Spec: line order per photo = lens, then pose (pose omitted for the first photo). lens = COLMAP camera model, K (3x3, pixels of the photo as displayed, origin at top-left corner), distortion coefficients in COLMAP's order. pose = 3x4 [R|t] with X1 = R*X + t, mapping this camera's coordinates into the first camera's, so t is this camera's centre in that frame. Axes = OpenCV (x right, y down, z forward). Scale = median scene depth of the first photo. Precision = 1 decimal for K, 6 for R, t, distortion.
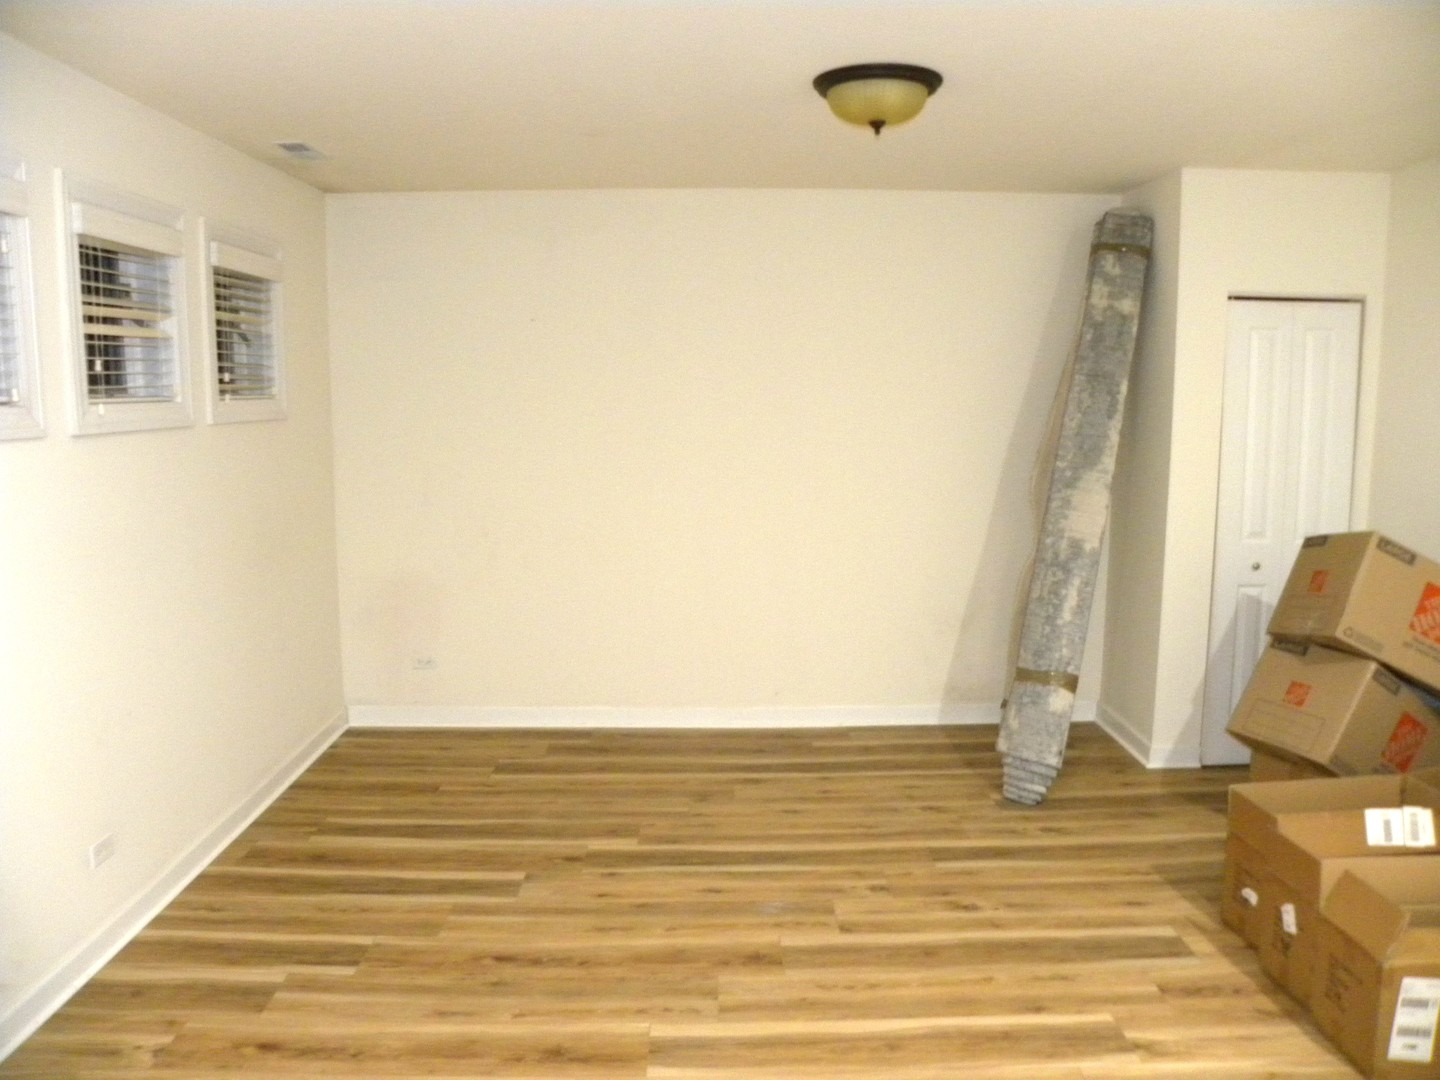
lens RADIAL K [[1096.3, 0, 720.0], [0, 1096.3, 540.0], [0, 0, 1]] dist [-0.057131, 0.003705]
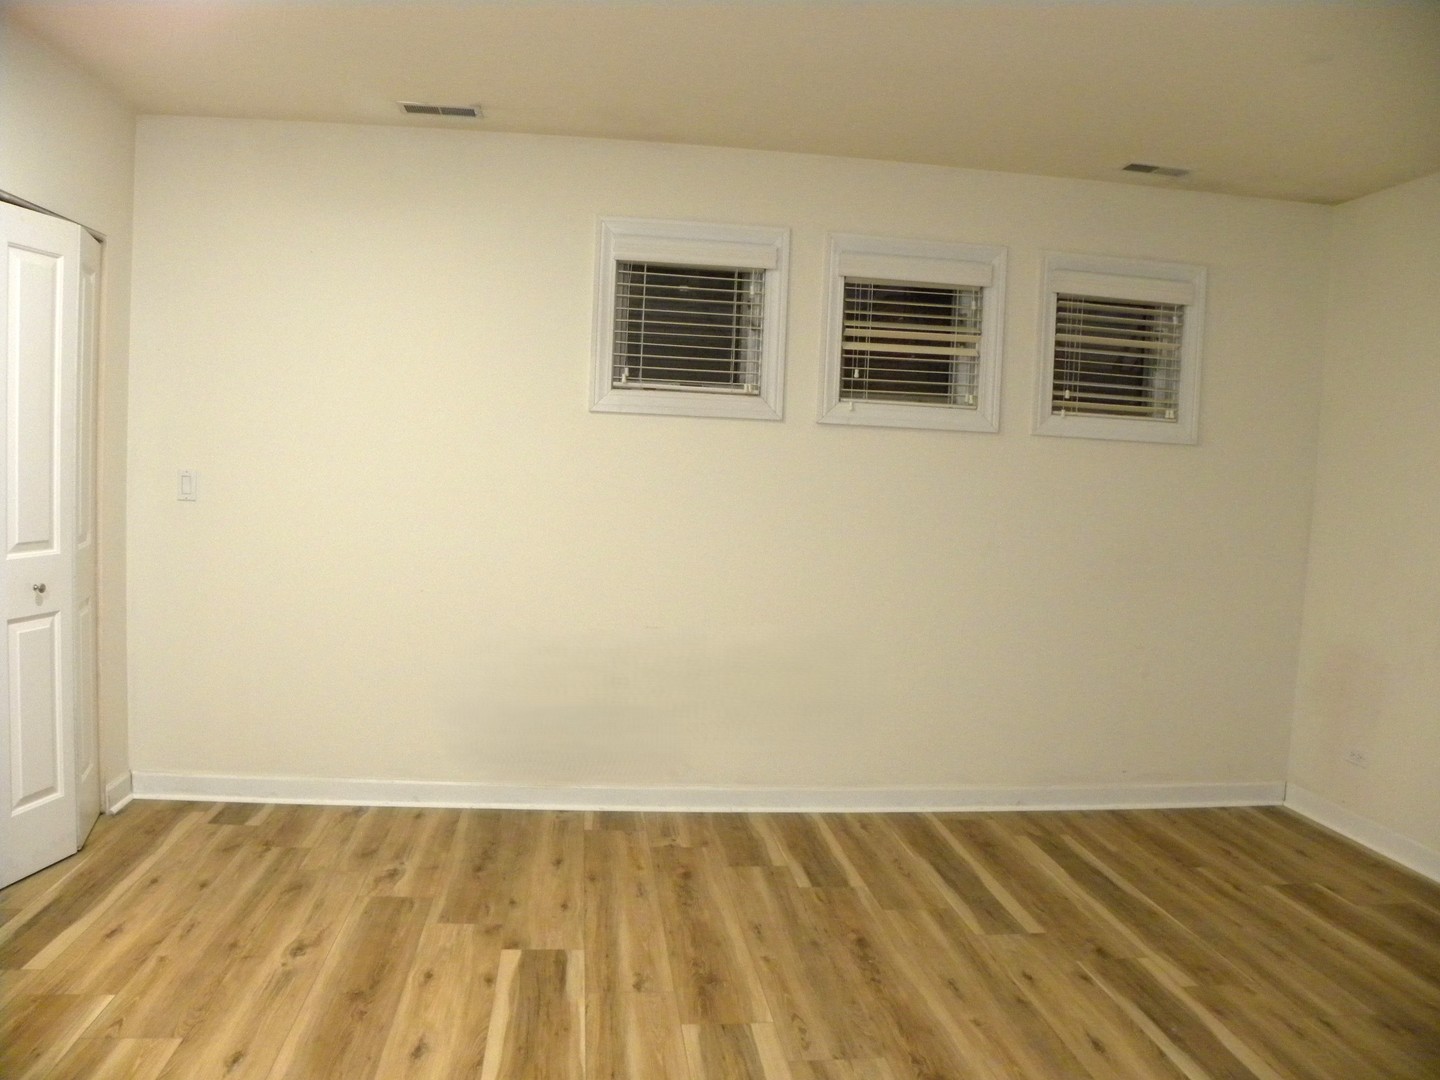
lens RADIAL K [[1100.9, 0, 719.5], [0, 1100.9, 562.3], [0, 0, 1]] dist [-0.030205, 0.004374]
pose [[0.103414, 0.083944, -0.991090, 0.702626], [-0.174187, 0.982562, 0.065046, 0.005654], [0.979267, 0.165908, 0.116232, 0.664390]]
